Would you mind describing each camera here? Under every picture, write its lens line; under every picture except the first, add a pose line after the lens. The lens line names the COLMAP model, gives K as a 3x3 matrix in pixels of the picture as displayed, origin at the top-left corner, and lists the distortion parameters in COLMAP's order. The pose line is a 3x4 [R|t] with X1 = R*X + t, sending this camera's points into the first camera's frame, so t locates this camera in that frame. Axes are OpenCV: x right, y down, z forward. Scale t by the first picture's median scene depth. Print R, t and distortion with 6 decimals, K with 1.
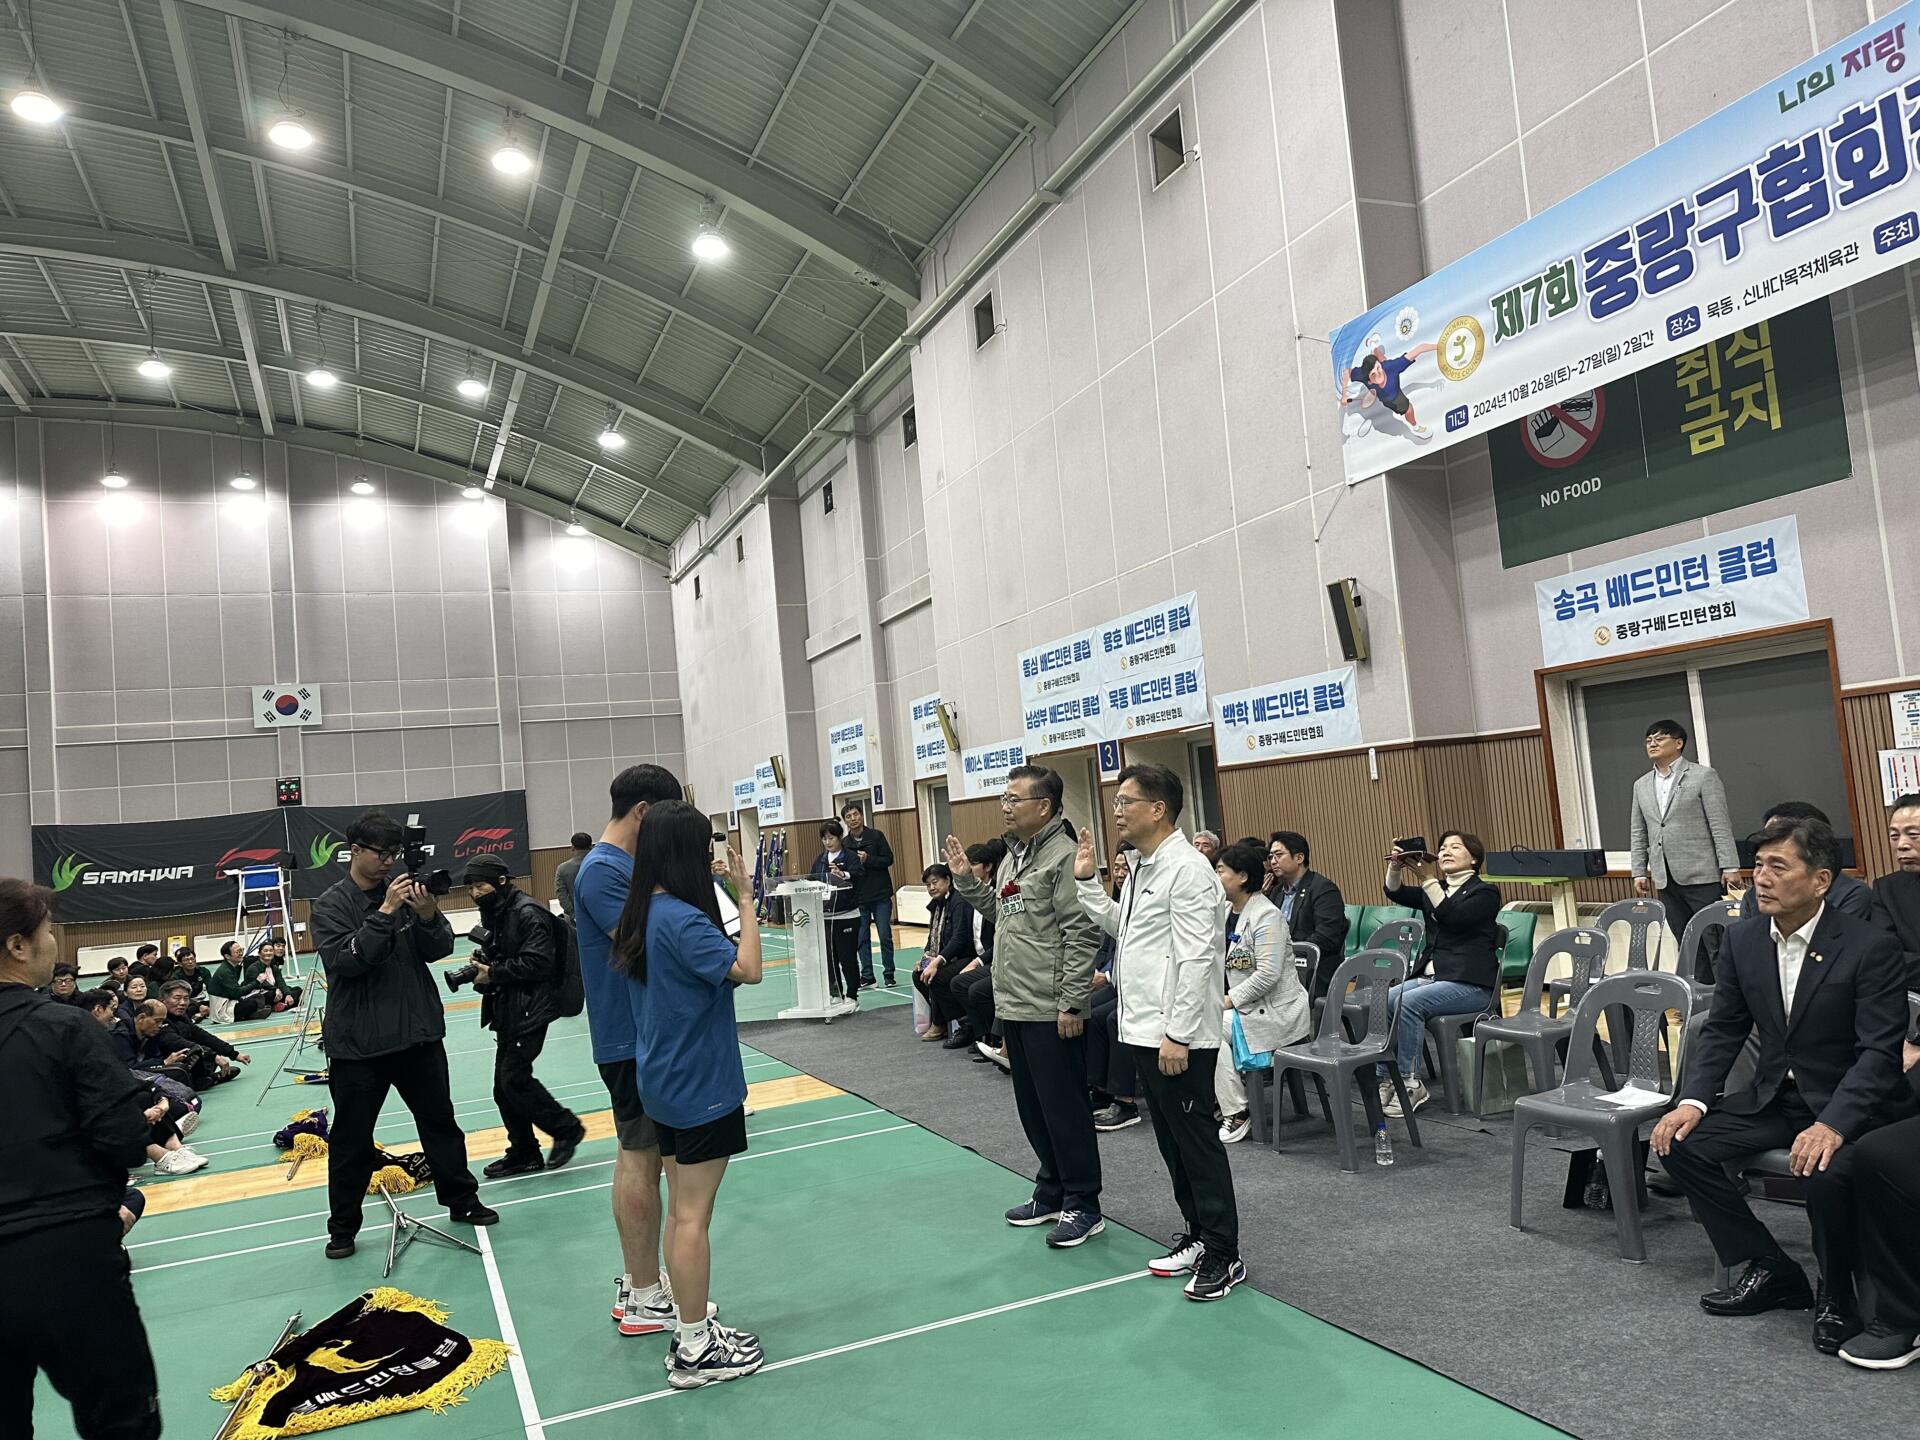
lens RADIAL K [[1326.0, 0, 959.7], [0, 1326.0, 731.0], [0, 0, 1]] dist [0.062451, -0.077559]
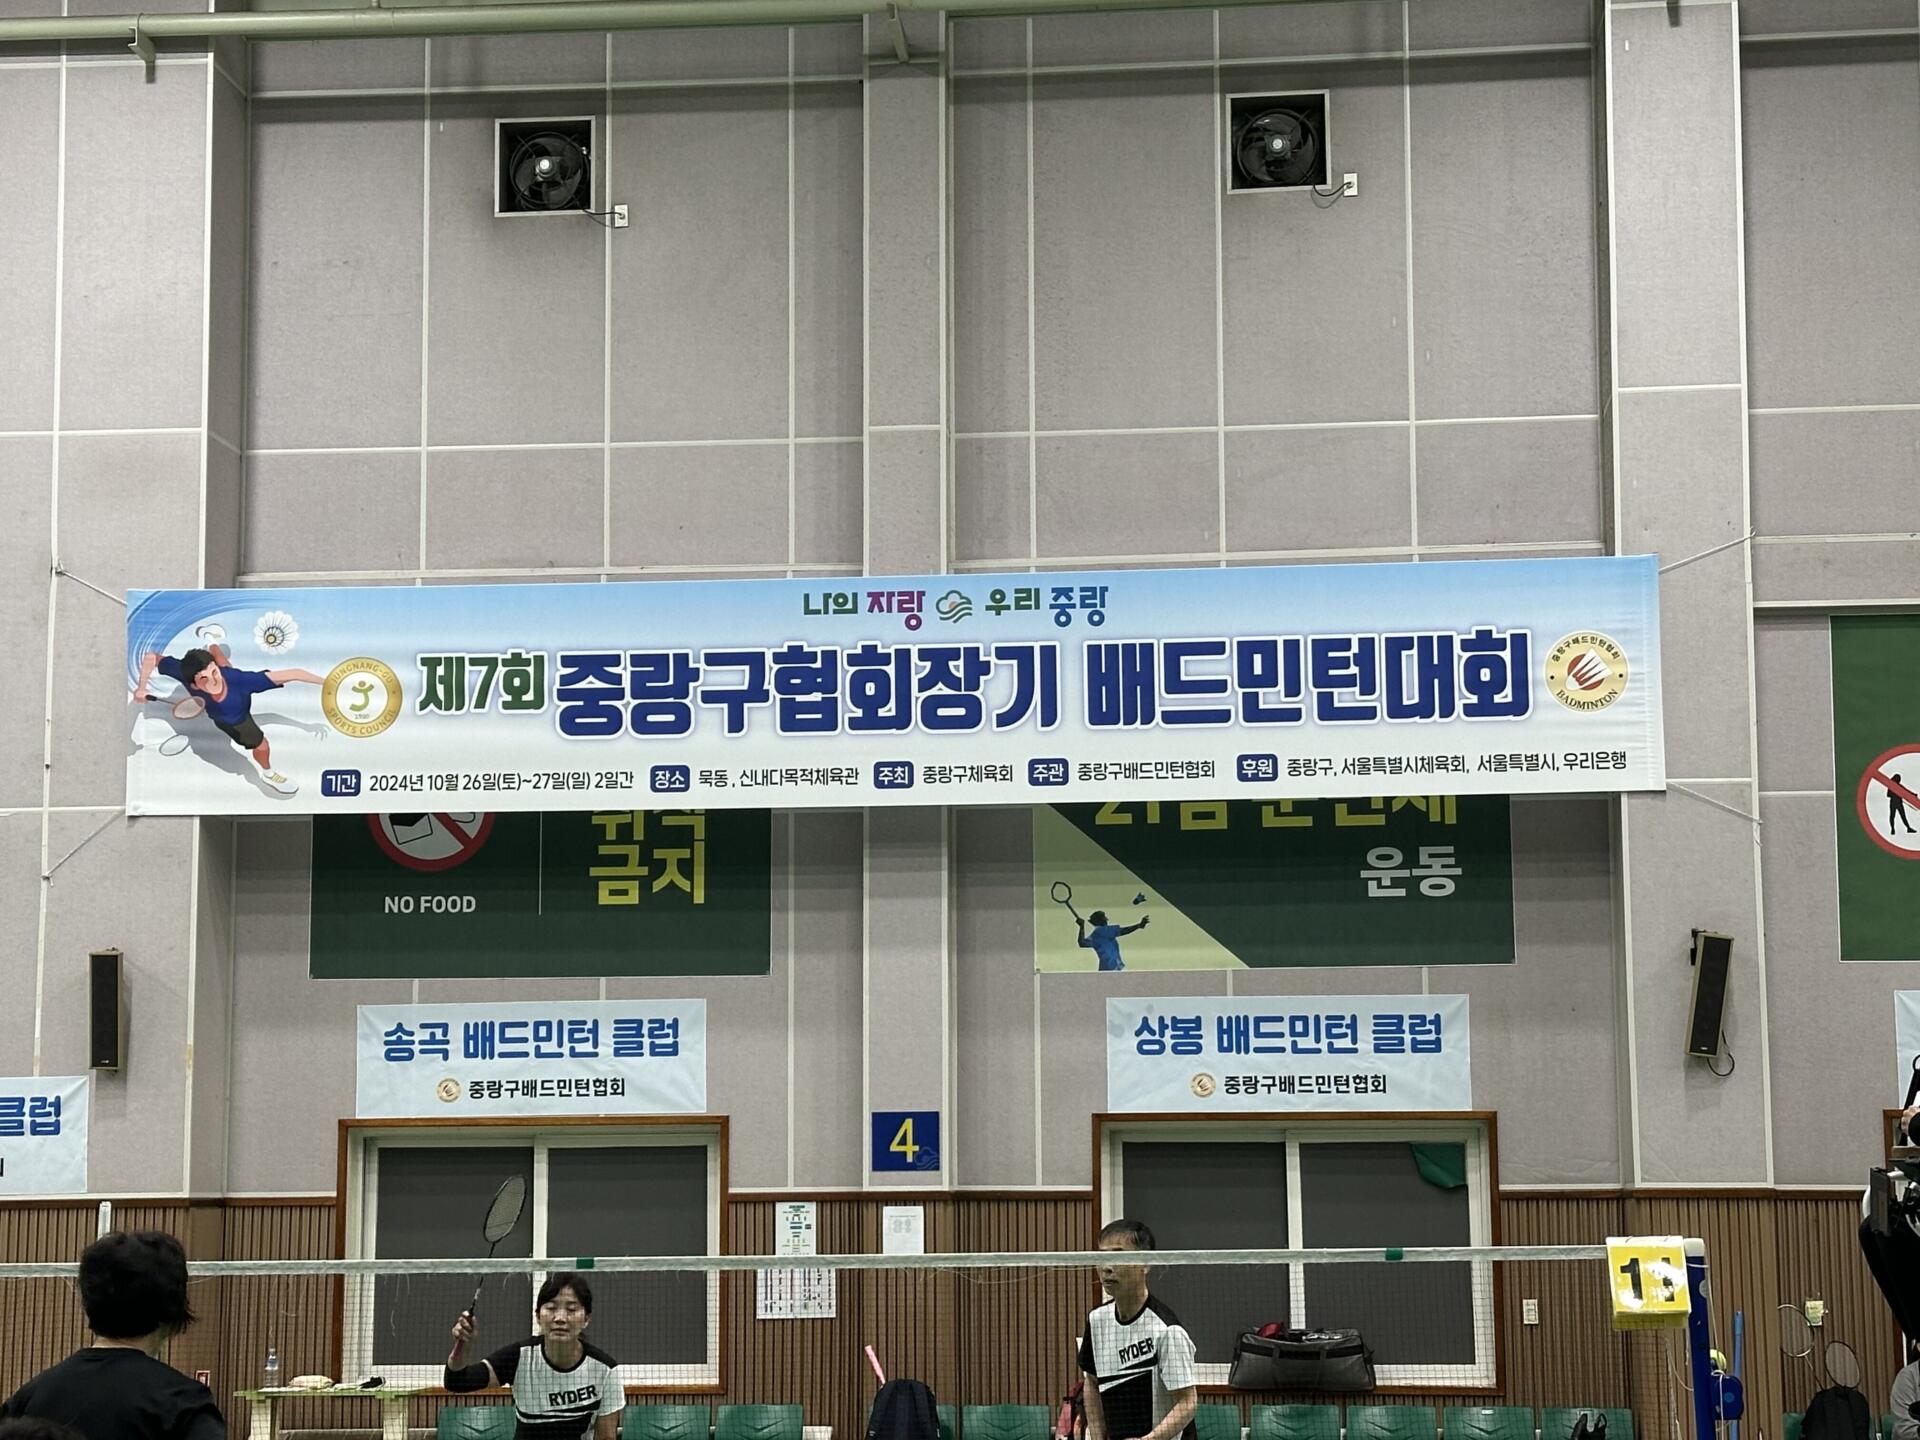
lens RADIAL K [[3538.9, 0, 951.6], [0, 3538.9, 739.8], [0, 0, 1]] dist [0.087635, 0.000000]
pose [[0.479409, 0.198602, 0.854824, -1.059457], [-0.096237, 0.980080, -0.173730, 0.054797], [-0.872299, 0.001022, 0.488972, -0.264523]]
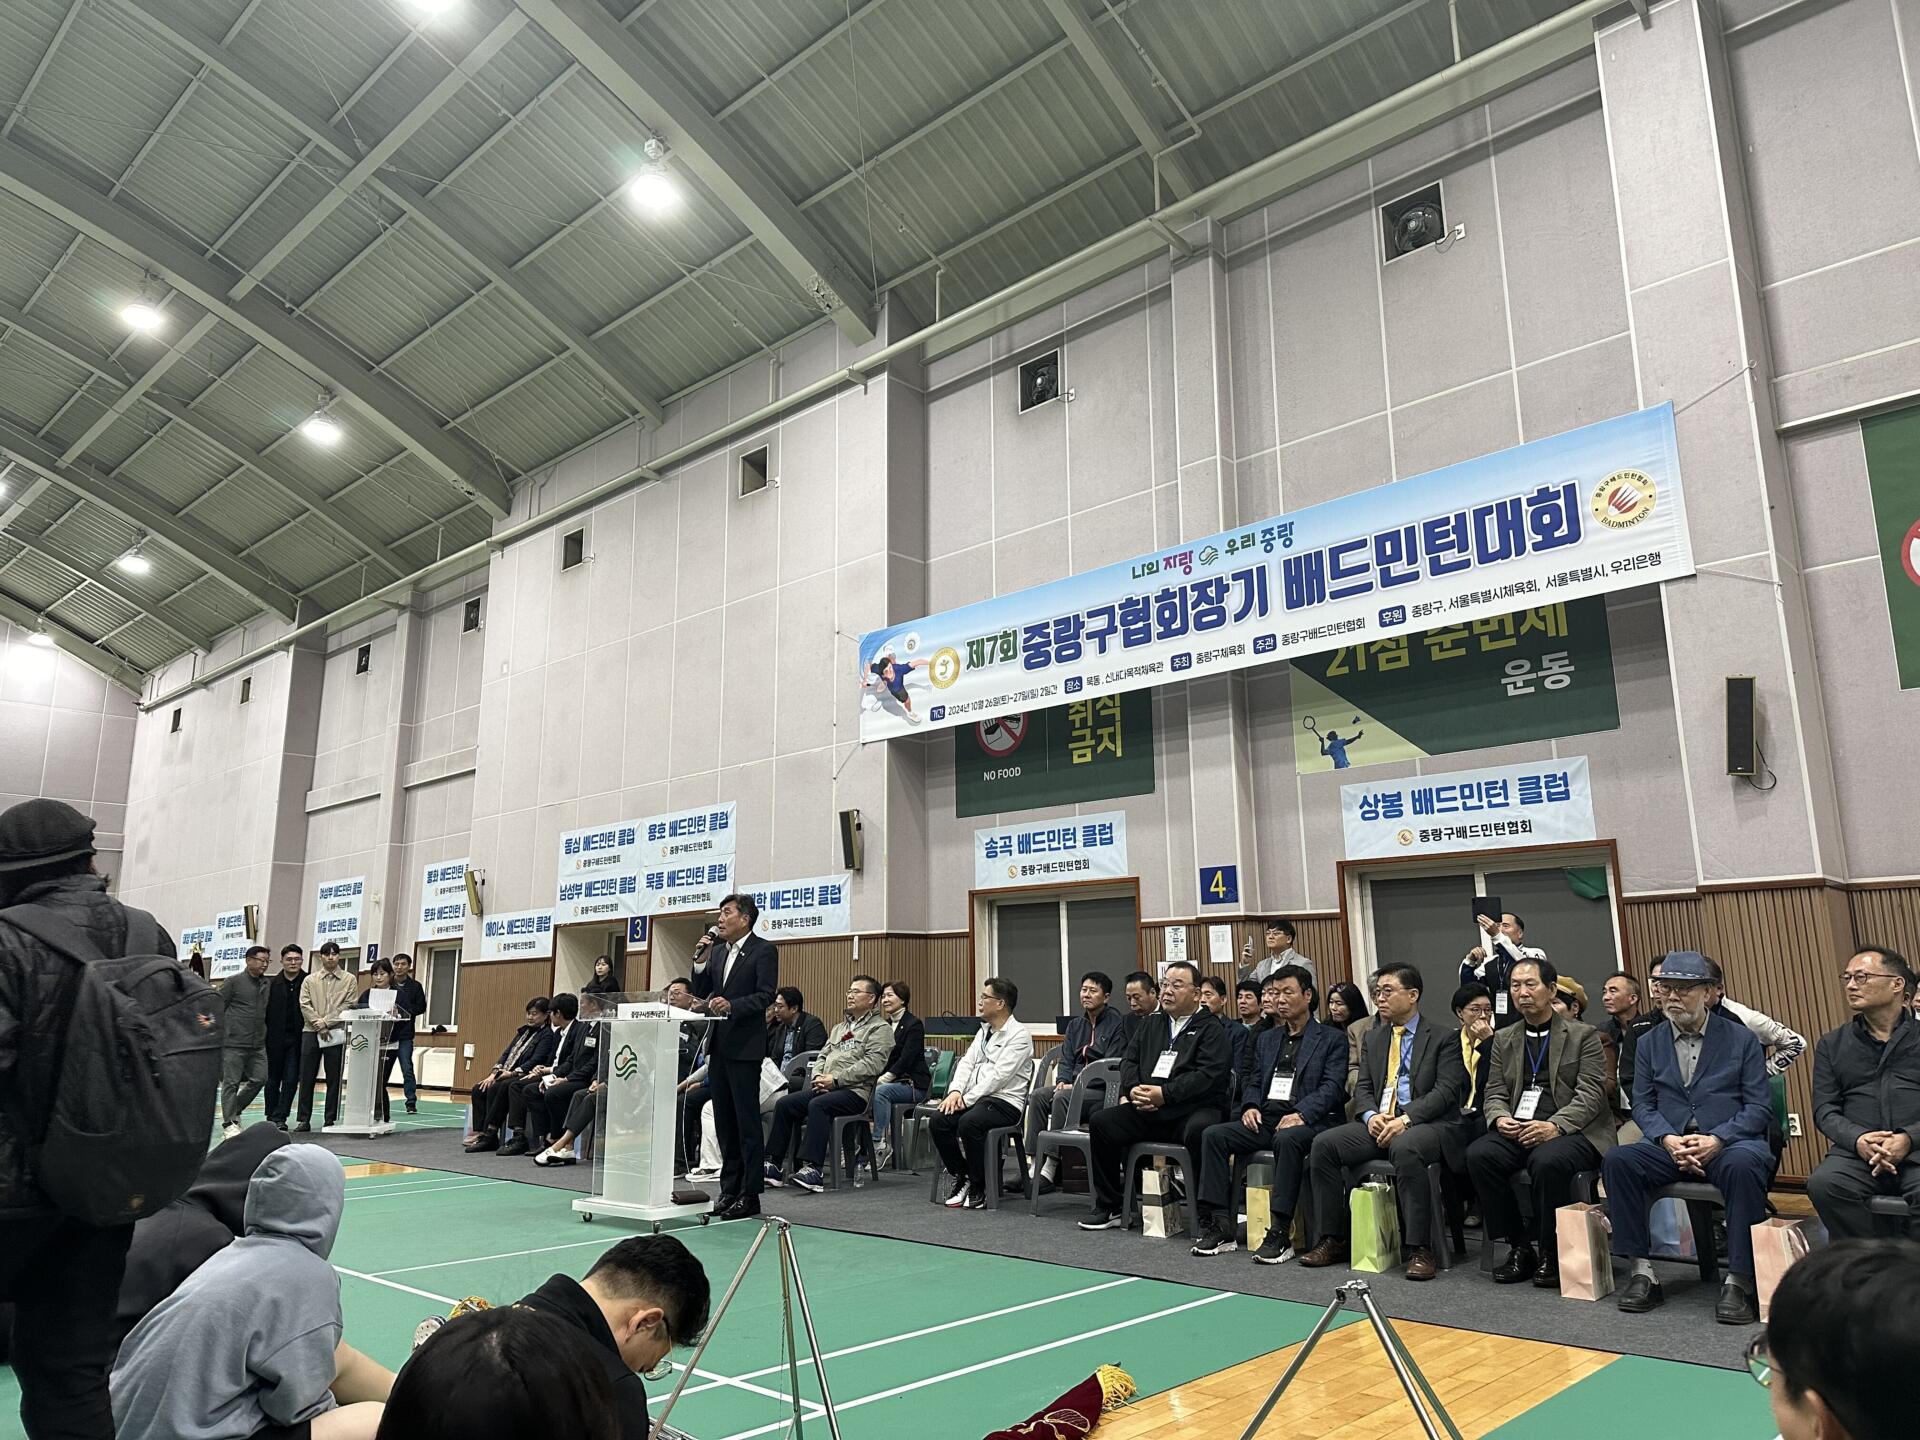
lens RADIAL K [[1326.0, 0, 945.8], [0, 1326.0, 718.9], [0, 0, 1]] dist [0.062451, -0.077559]
pose [[0.917652, 0.158081, 0.364589, -0.132896], [-0.097739, 0.979072, -0.178509, 0.028321], [-0.385178, 0.128175, 0.913898, -0.294545]]
